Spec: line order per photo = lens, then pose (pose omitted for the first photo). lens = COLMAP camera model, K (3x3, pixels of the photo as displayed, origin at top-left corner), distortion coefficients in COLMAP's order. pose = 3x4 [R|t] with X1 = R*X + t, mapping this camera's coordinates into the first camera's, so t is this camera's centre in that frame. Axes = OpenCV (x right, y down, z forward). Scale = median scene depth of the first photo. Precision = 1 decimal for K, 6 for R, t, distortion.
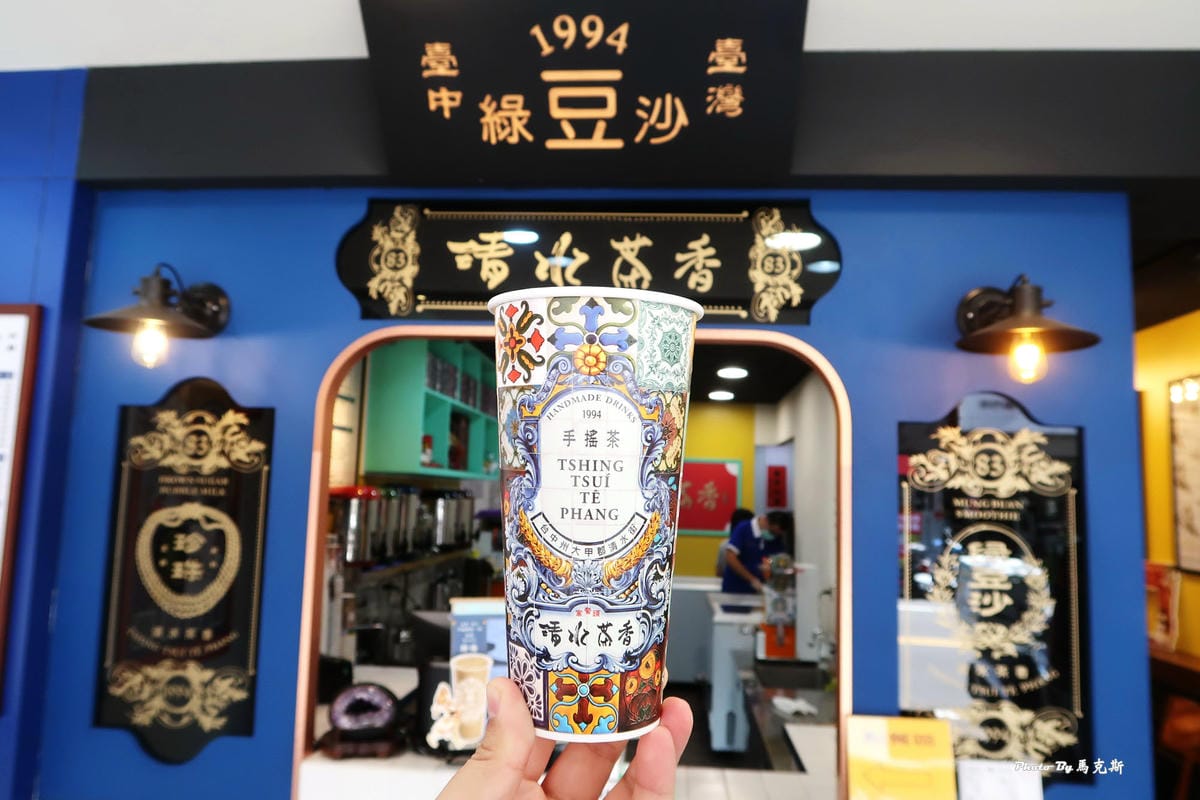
lens RADIAL K [[832.2, 0, 594.0], [0, 832.2, 386.6], [0, 0, 1]] dist [-0.016815, 0.005723]
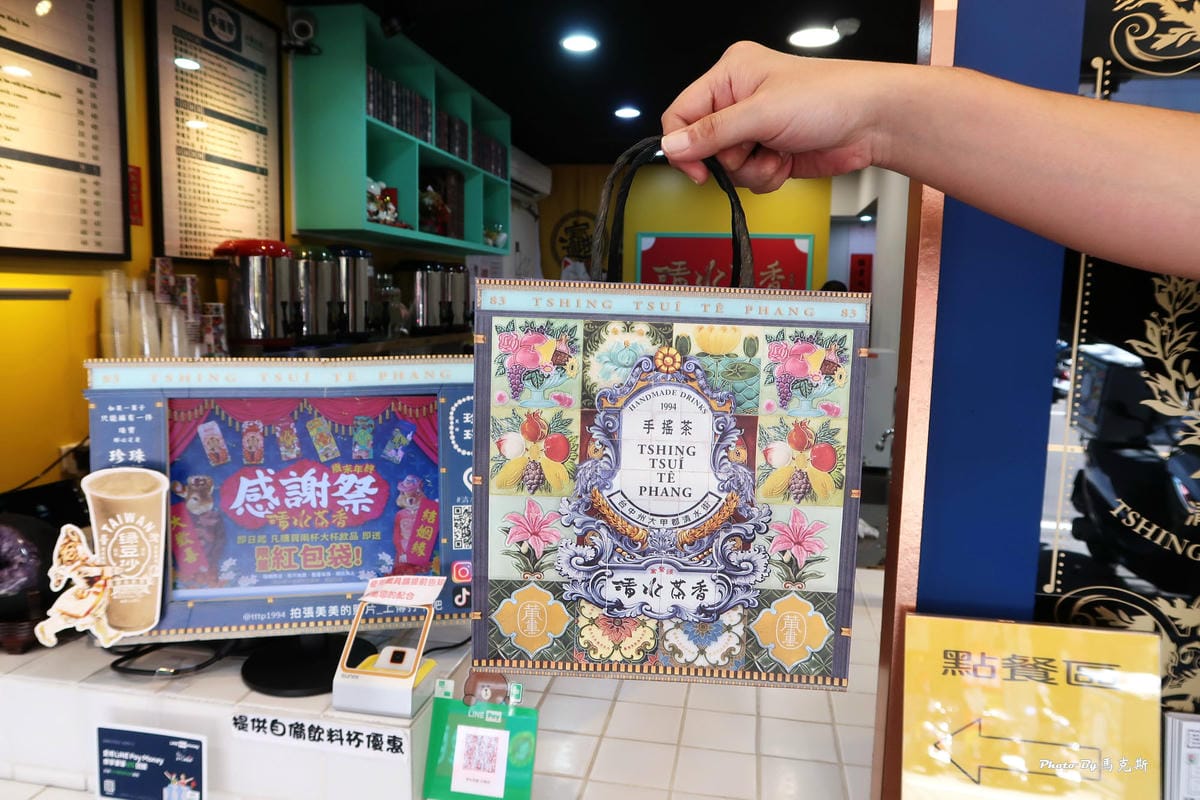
lens RADIAL K [[832.2, 0, 594.0], [0, 832.2, 386.6], [0, 0, 1]] dist [-0.016815, 0.005723]
pose [[0.994922, -0.000753, -0.100647, 0.170395], [0.024039, 0.972809, 0.230357, 0.161707], [0.097737, -0.231607, 0.967887, 0.539239]]
